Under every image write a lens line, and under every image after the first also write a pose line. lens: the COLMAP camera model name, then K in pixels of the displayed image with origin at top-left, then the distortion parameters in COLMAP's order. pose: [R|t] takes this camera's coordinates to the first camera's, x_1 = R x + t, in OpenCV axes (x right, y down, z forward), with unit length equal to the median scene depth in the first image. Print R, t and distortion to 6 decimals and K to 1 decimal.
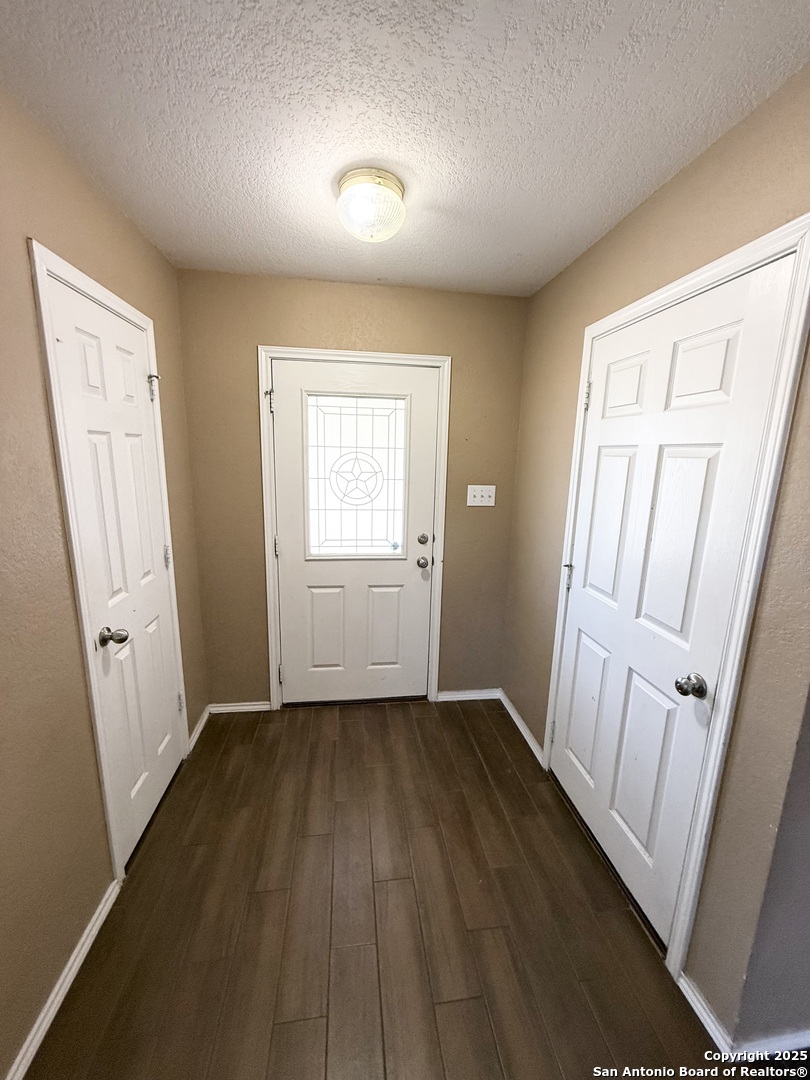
lens RADIAL K [[428.7, 0, 408.3], [0, 428.7, 537.7], [0, 0, 1]] dist [-0.001052, 0.000396]
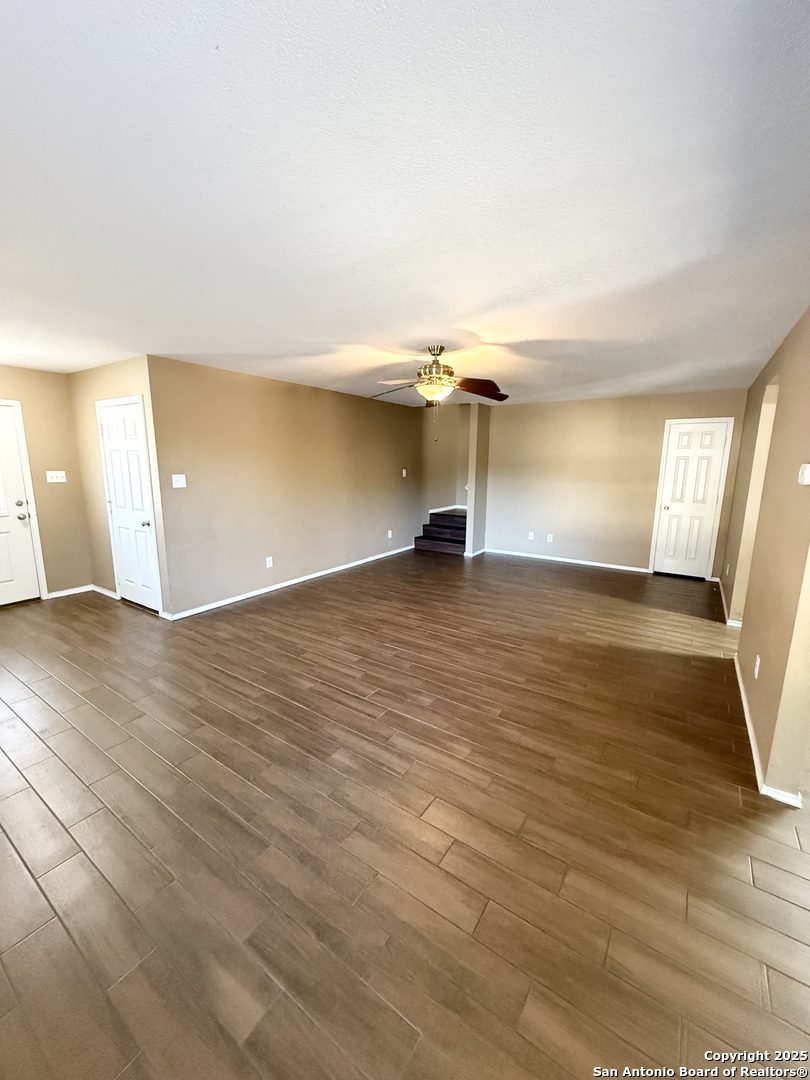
lens RADIAL K [[428.7, 0, 405.4], [0, 428.7, 535.3], [0, 0, 1]] dist [-0.001052, 0.000396]
pose [[0.663627, -0.148268, 0.733223, -0.220127], [0.152932, 0.986350, 0.061038, 0.264580], [-0.732264, 0.071627, 0.677244, -1.317806]]
